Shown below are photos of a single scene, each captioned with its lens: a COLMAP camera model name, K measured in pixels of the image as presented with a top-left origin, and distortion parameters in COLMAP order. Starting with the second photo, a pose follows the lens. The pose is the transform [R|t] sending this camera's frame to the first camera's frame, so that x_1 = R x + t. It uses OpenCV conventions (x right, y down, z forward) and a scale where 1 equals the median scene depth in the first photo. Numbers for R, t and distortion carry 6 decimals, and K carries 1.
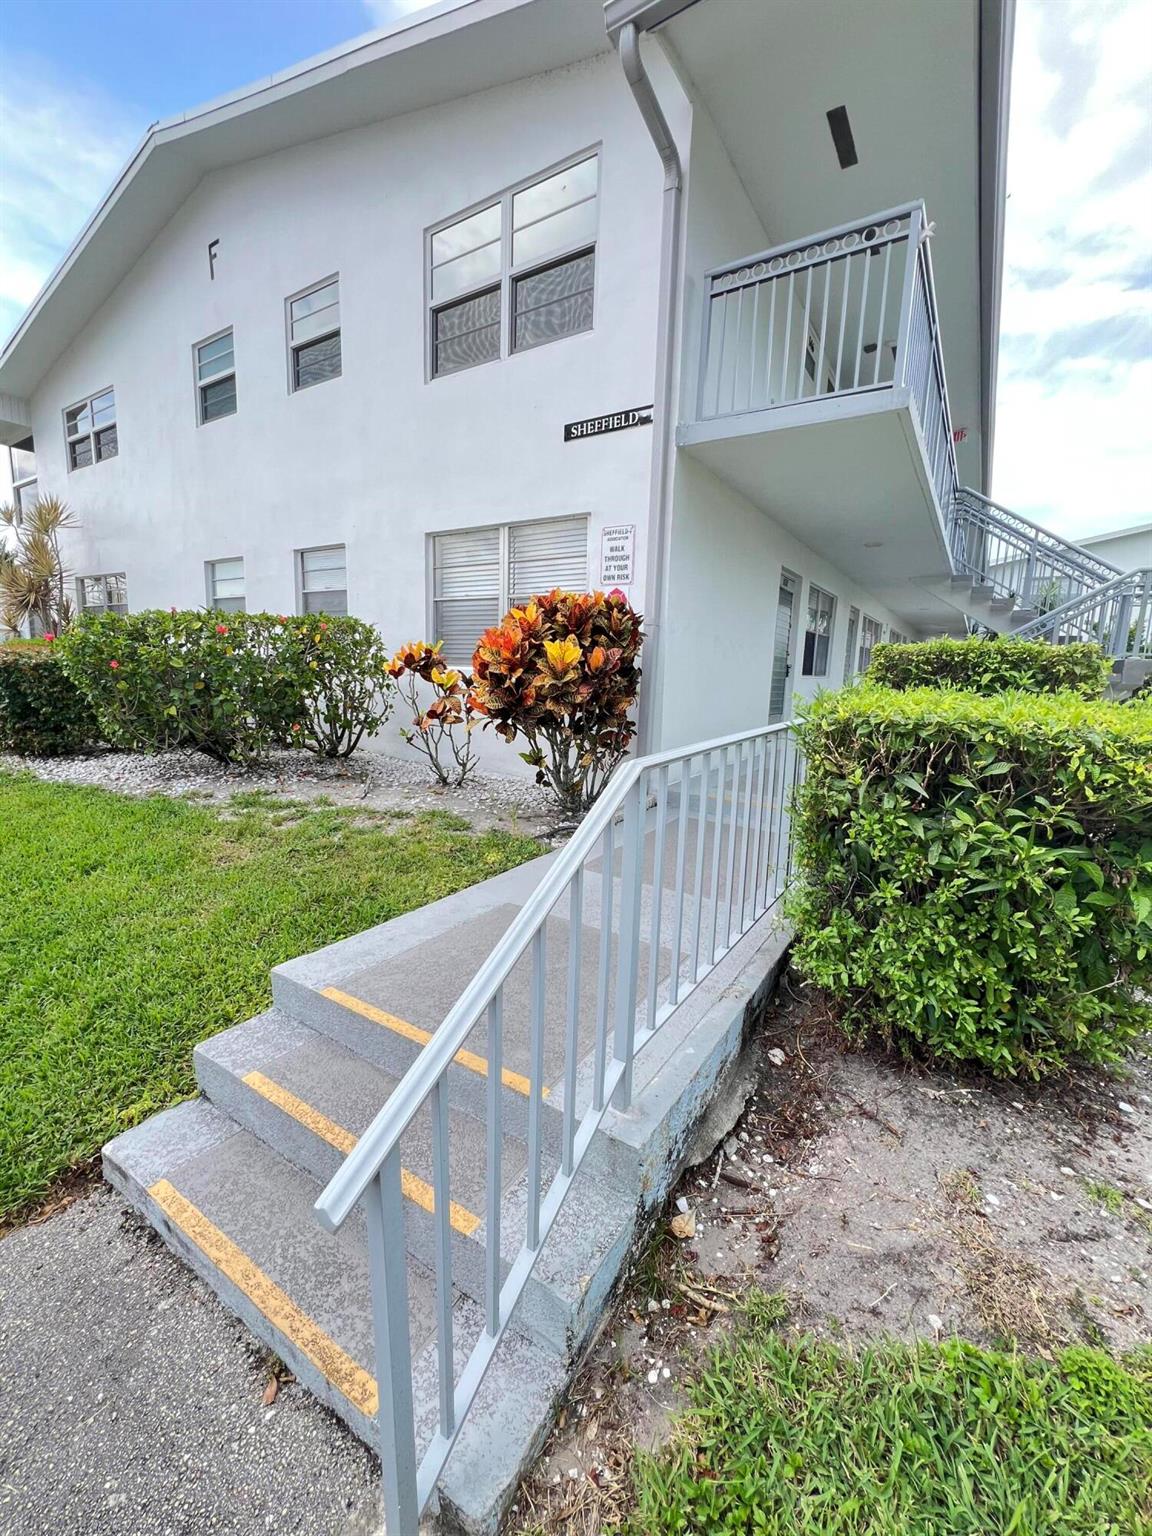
lens RADIAL K [[621.9, 0, 572.9], [0, 621.9, 768.1], [0, 0, 1]] dist [-0.000897, -0.000078]
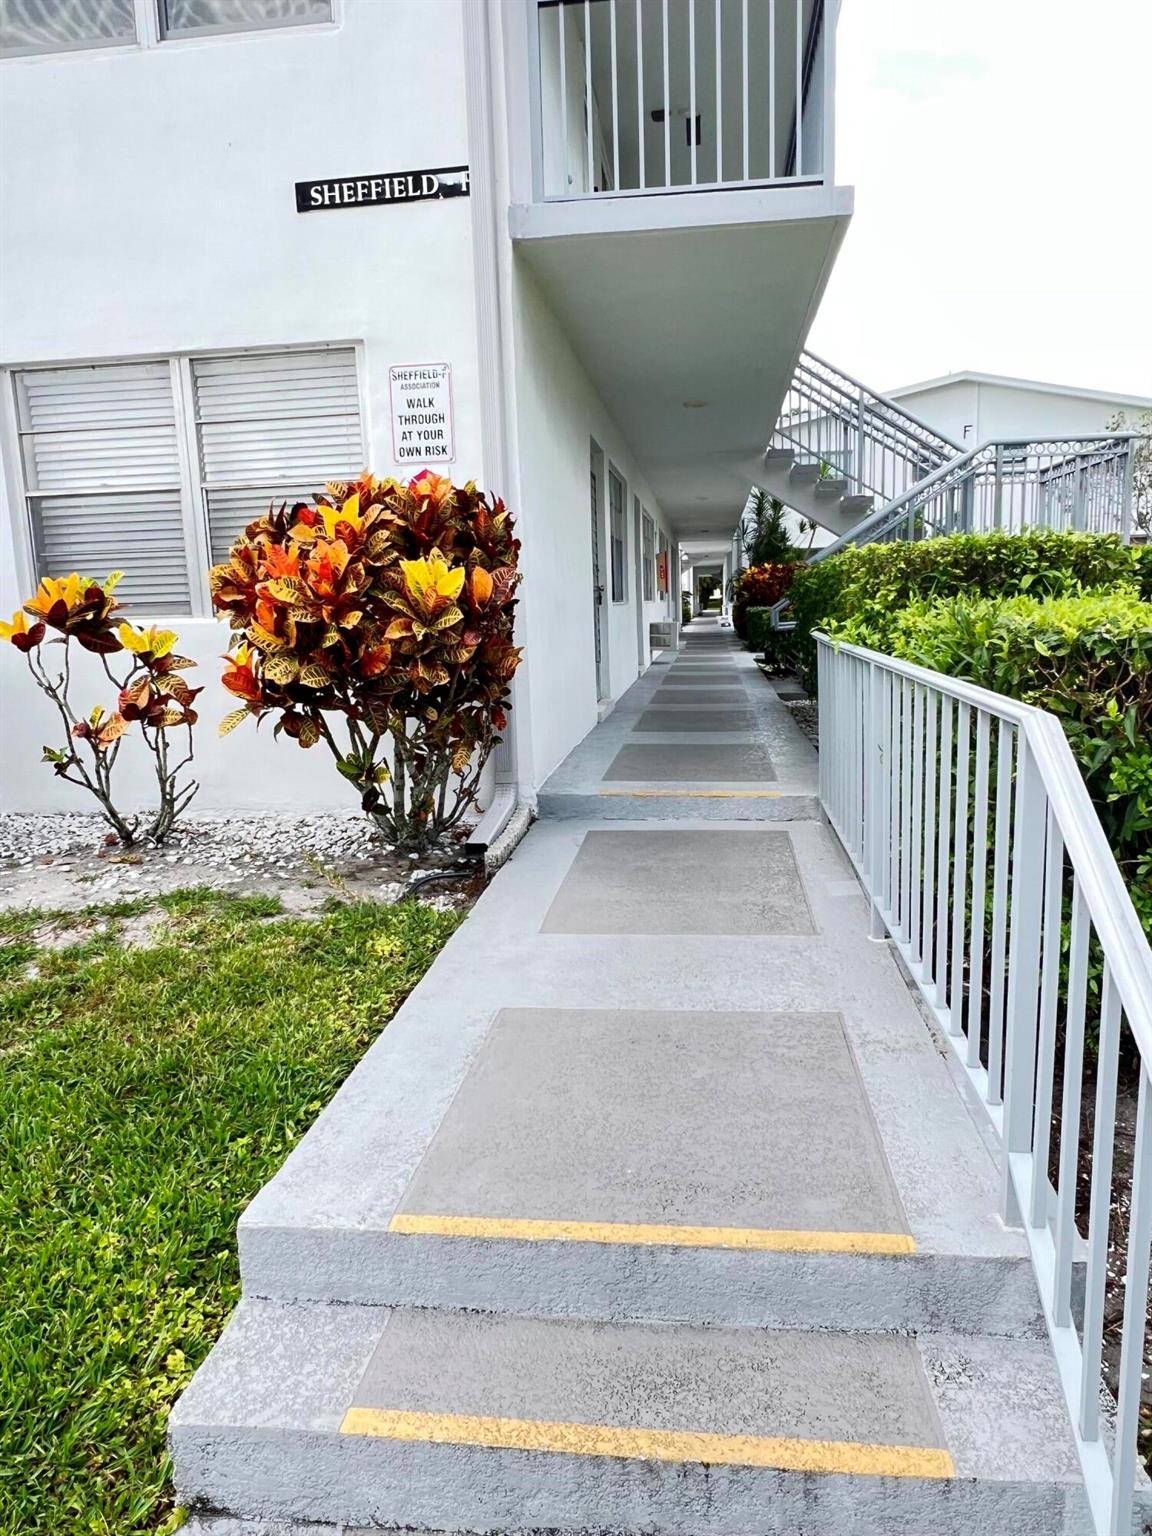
lens RADIAL K [[1032.9, 0, 577.2], [0, 1032.9, 768.1], [0, 0, 1]] dist [0.002472, -0.000889]
pose [[0.897730, -0.128921, 0.421259, -0.273854], [0.129925, 0.991171, 0.026458, -0.014621], [-0.420951, 0.030980, 0.906554, 0.057018]]
